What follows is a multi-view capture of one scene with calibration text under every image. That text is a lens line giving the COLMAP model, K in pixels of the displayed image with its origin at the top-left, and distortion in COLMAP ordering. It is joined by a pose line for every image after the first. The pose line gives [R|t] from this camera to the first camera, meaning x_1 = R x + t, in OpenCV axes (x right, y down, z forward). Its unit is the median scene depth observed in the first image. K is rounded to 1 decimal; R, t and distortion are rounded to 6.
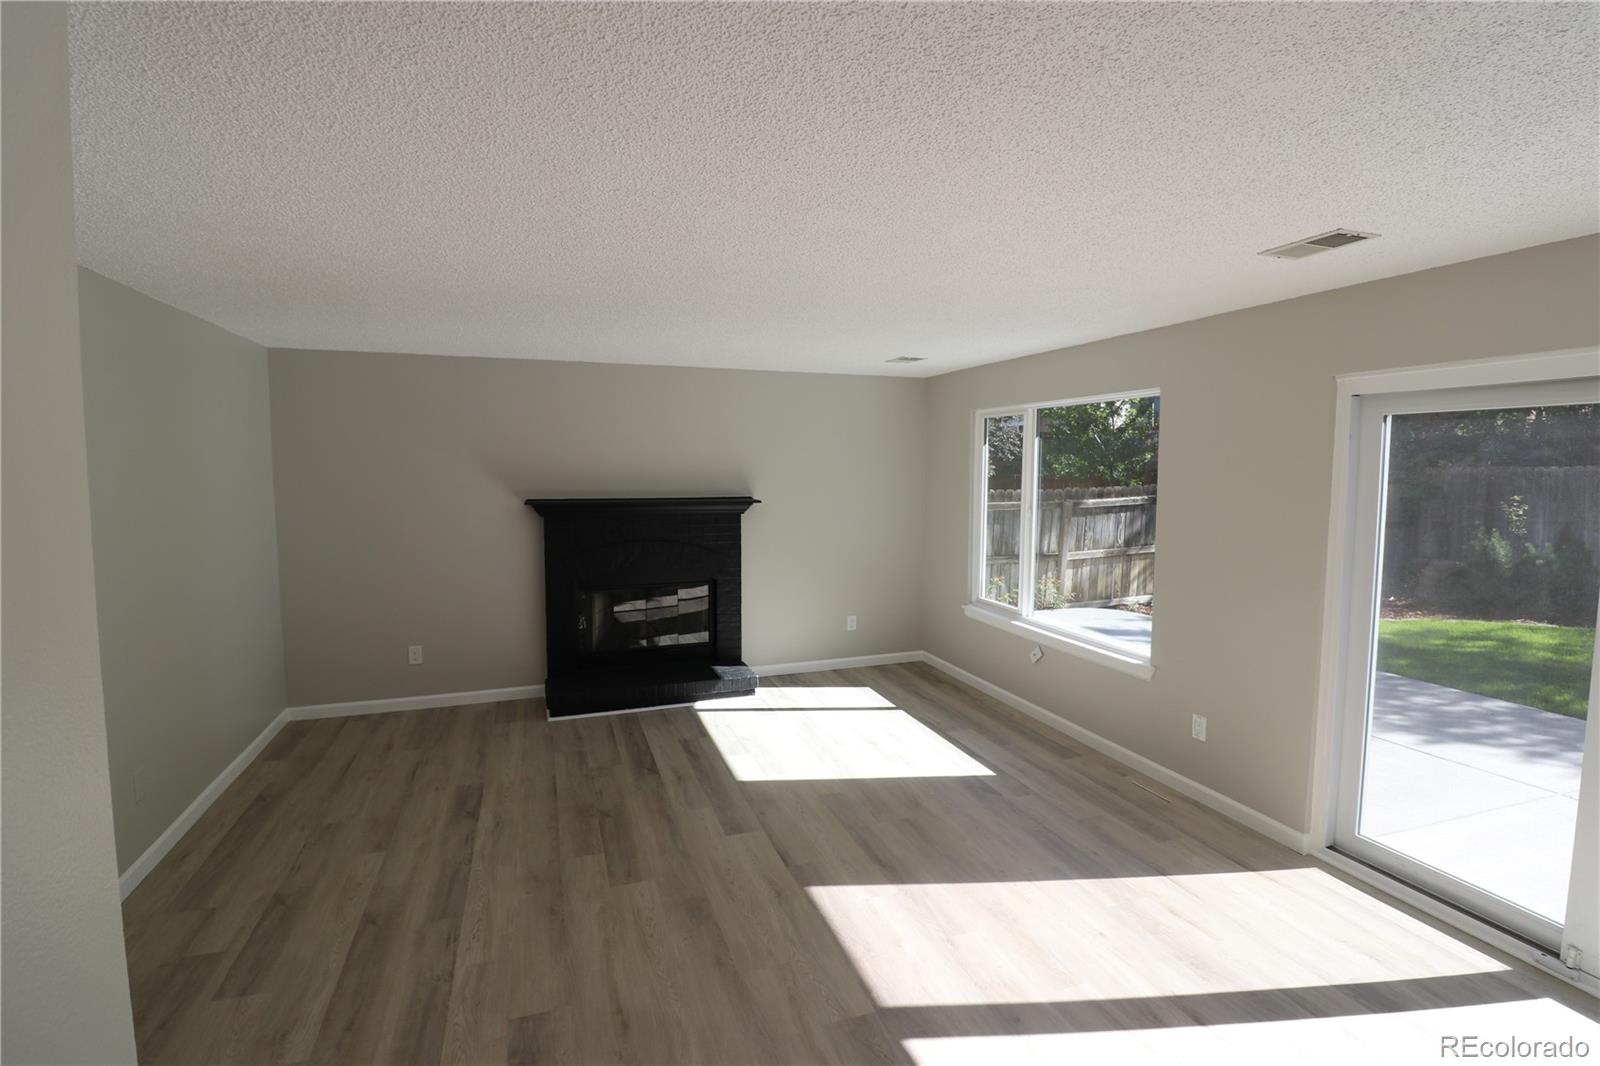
lens RADIAL K [[740.3, 0, 791.1], [0, 740.3, 531.8], [0, 0, 1]] dist [-0.002926, -0.011337]
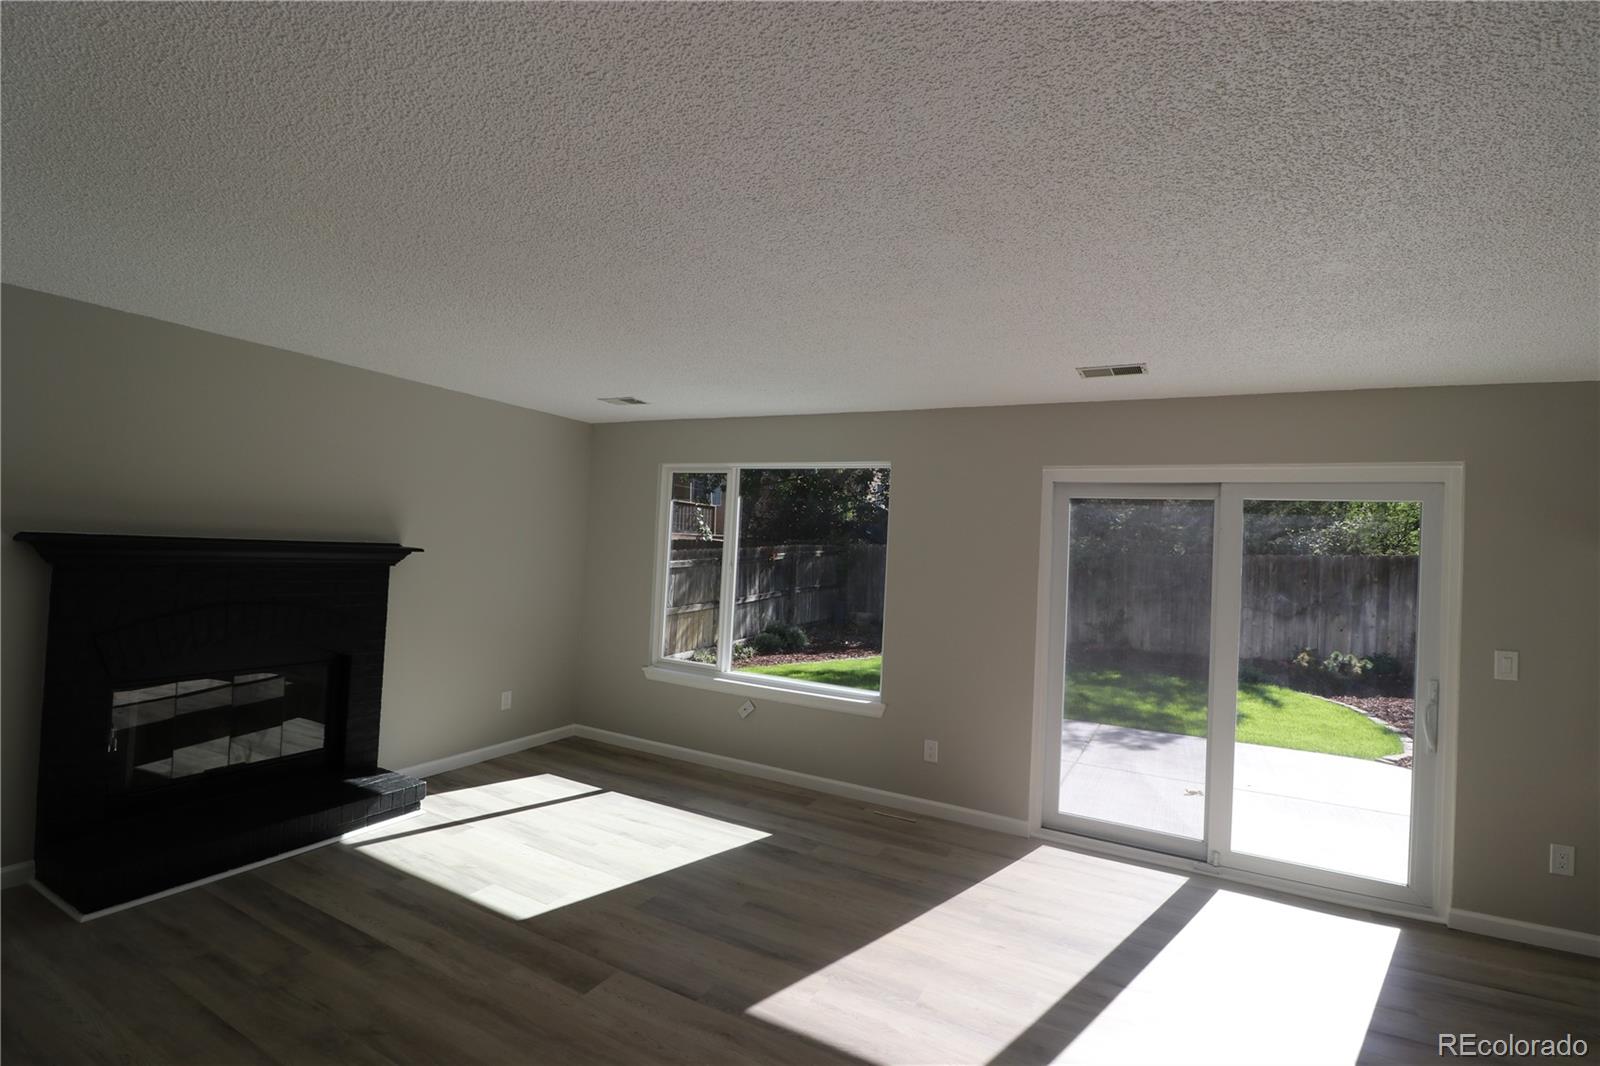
lens RADIAL K [[740.3, 0, 790.2], [0, 740.3, 528.8], [0, 0, 1]] dist [-0.002926, -0.011337]
pose [[0.732936, 0.052604, 0.678261, -0.381413], [0.012243, 0.995825, -0.090463, 0.014865], [-0.680188, 0.074607, 0.729231, 0.239619]]
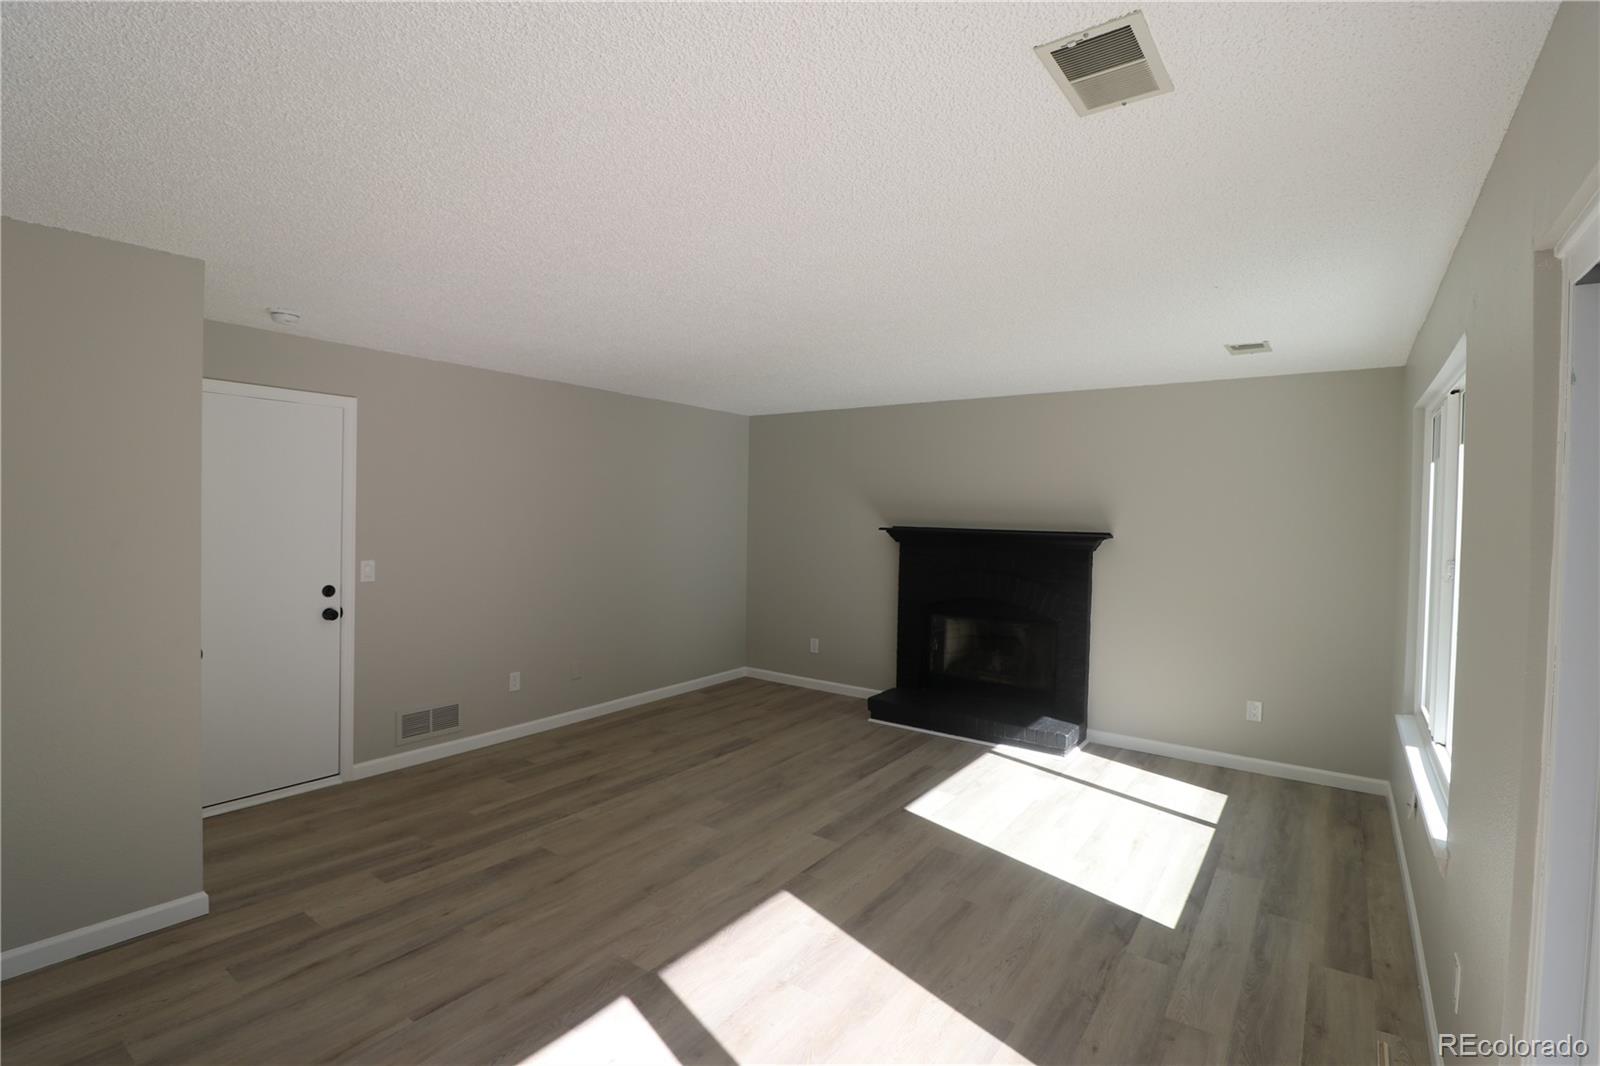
lens RADIAL K [[740.3, 0, 793.4], [0, 740.3, 528.5], [0, 0, 1]] dist [-0.002926, -0.011337]
pose [[0.568656, 0.027919, -0.822102, 0.621251], [-0.092672, 0.995235, -0.030304, 0.010914], [0.817339, 0.093419, 0.568534, 0.282045]]
